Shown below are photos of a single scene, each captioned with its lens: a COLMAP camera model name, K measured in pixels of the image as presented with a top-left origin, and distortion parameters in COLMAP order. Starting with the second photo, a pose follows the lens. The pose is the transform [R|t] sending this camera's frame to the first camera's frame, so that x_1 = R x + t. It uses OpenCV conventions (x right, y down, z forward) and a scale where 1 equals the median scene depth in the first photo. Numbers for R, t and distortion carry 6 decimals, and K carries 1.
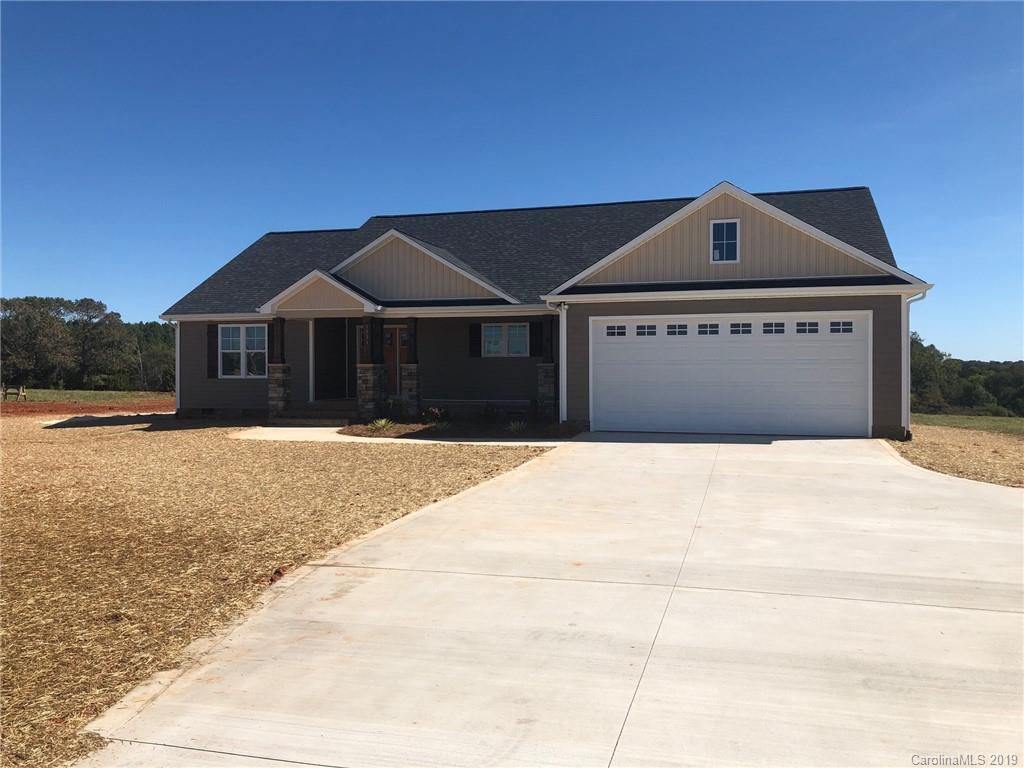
lens RADIAL K [[848.1, 0, 512.0], [0, 848.1, 384.0], [0, 0, 1]] dist [0.168529, -0.359551]
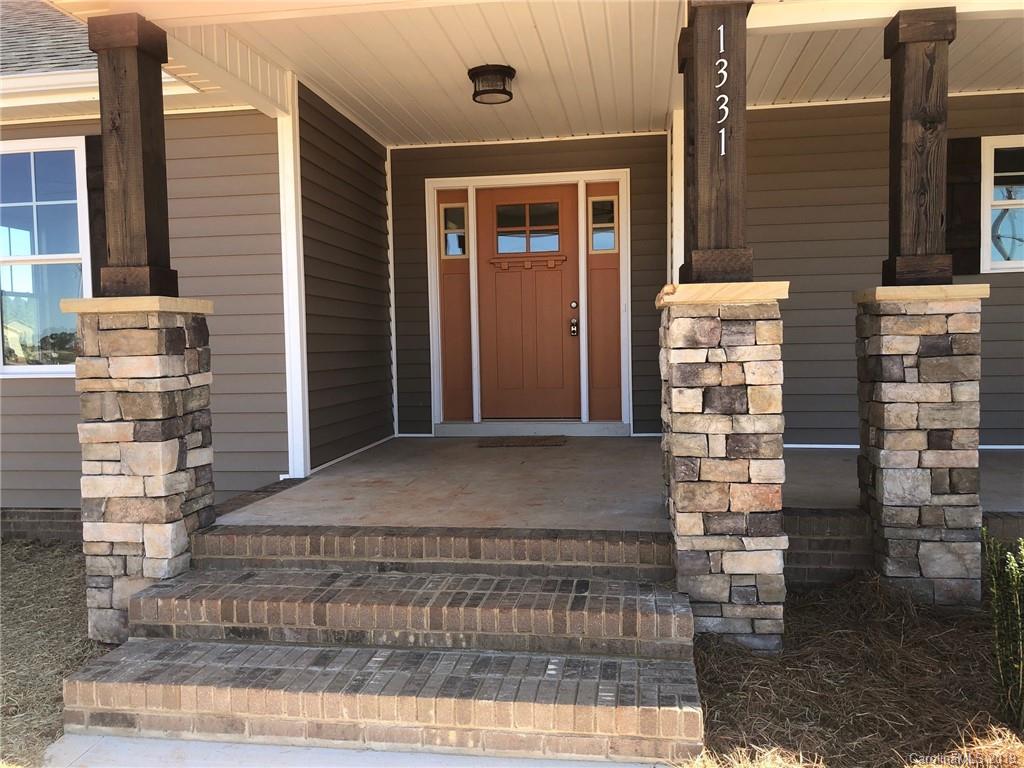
lens RADIAL K [[848.1, 0, 512.0], [0, 848.1, 384.0], [0, 0, 1]] dist [0.168529, -0.359551]
pose [[0.990858, -0.023466, 0.132851, -0.227161], [0.018682, 0.999135, 0.037140, -0.011965], [-0.133608, -0.034318, 0.990440, 0.840124]]
